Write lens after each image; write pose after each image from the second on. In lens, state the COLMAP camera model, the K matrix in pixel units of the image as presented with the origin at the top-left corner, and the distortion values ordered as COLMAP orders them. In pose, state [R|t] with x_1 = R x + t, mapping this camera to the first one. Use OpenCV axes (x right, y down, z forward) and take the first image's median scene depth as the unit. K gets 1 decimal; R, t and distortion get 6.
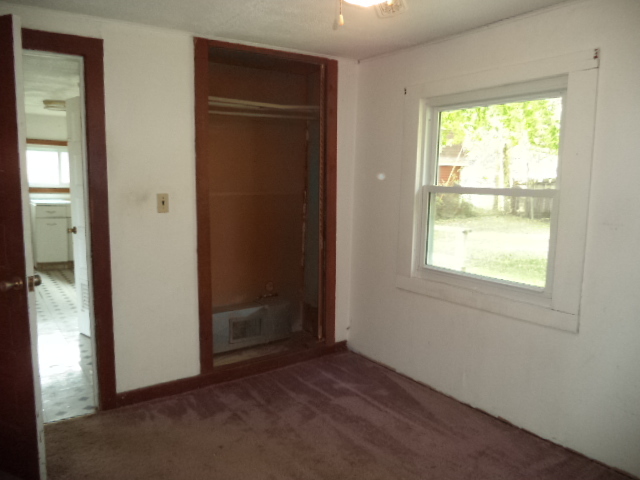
lens RADIAL K [[509.2, 0, 320.7], [0, 509.2, 240.9], [0, 0, 1]] dist [-0.029074, -0.020471]
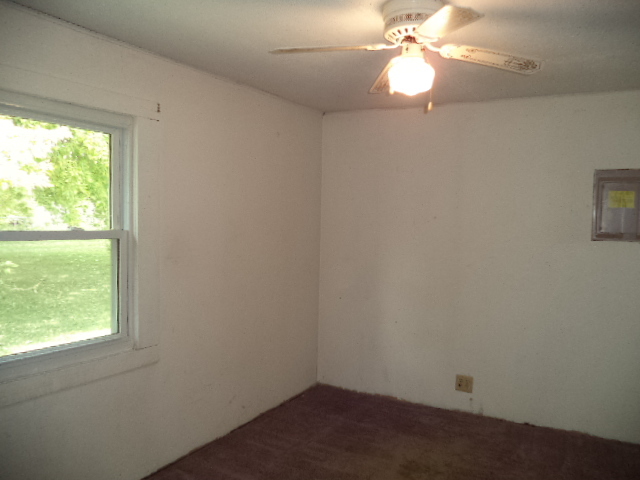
lens RADIAL K [[509.2, 0, 321.0], [0, 509.2, 239.1], [0, 0, 1]] dist [-0.029074, -0.020471]
pose [[-0.427078, -0.055017, 0.902539, -0.551788], [0.079924, 0.991943, 0.098287, -0.141286], [-0.900676, 0.114111, -0.419240, 1.009708]]
